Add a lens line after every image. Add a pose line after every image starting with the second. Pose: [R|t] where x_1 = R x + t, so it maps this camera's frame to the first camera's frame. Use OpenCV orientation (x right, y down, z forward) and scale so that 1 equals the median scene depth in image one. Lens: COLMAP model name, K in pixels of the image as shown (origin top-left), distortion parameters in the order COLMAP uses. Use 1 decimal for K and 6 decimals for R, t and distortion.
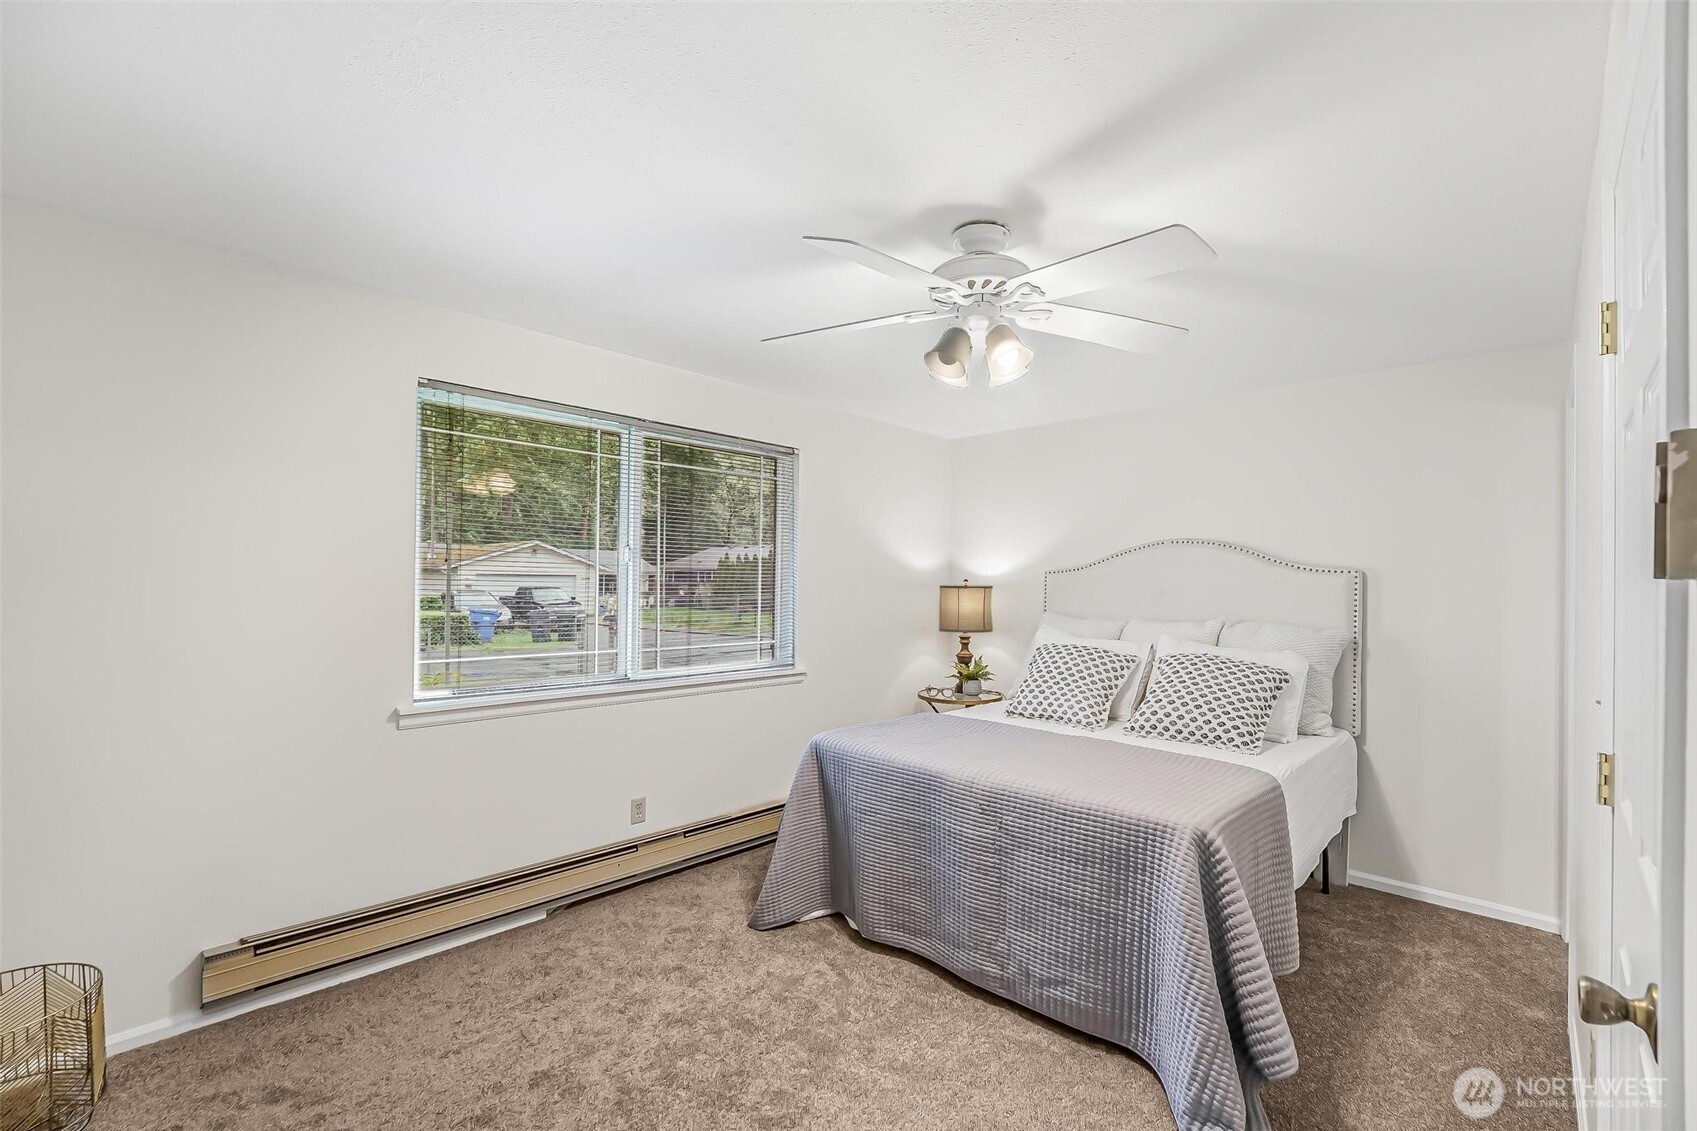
lens RADIAL K [[721.2, 0, 858.7], [0, 721.2, 575.7], [0, 0, 1]] dist [0.000348, 0.000062]
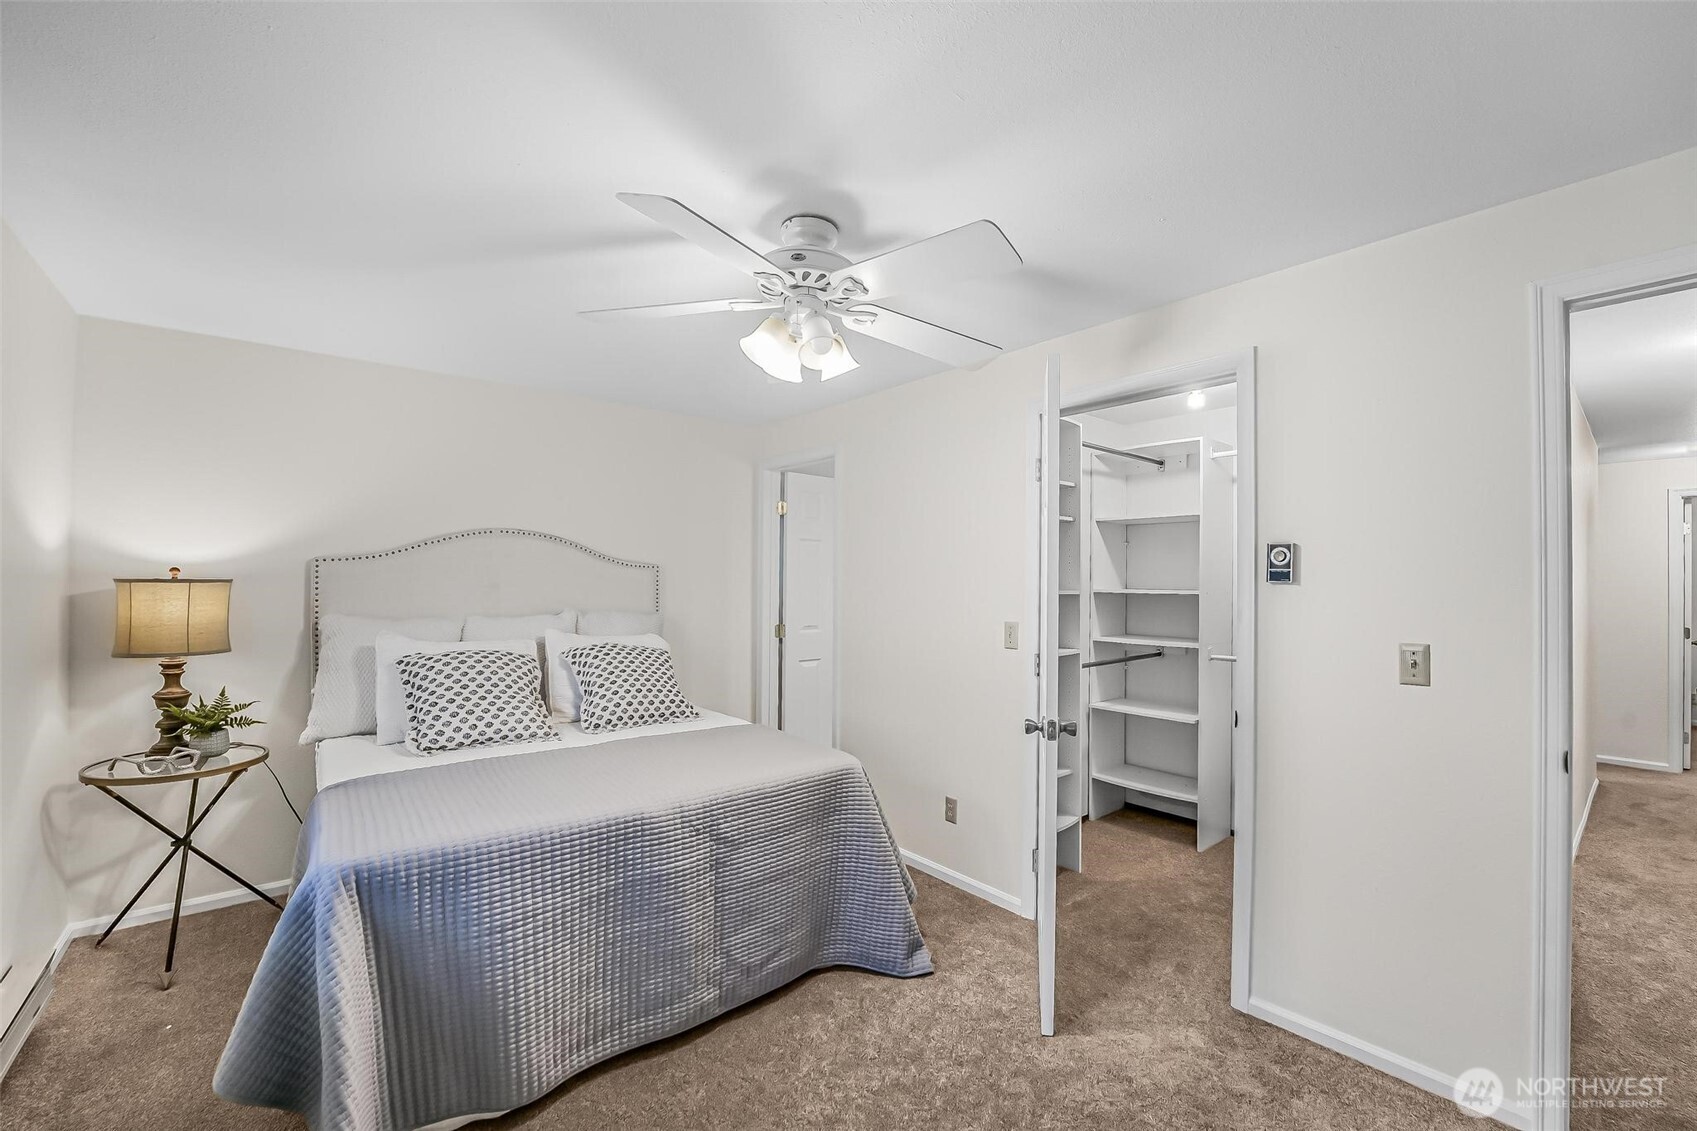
lens RADIAL K [[703.8, 0, 856.7], [0, 703.8, 572.5], [0, 0, 1]] dist [-0.012326, 0.001973]
pose [[0.115232, 0.006464, 0.993318, -0.518033], [-0.017771, 0.999832, -0.004445, 0.002676], [-0.993180, -0.017140, 0.115327, 0.539359]]
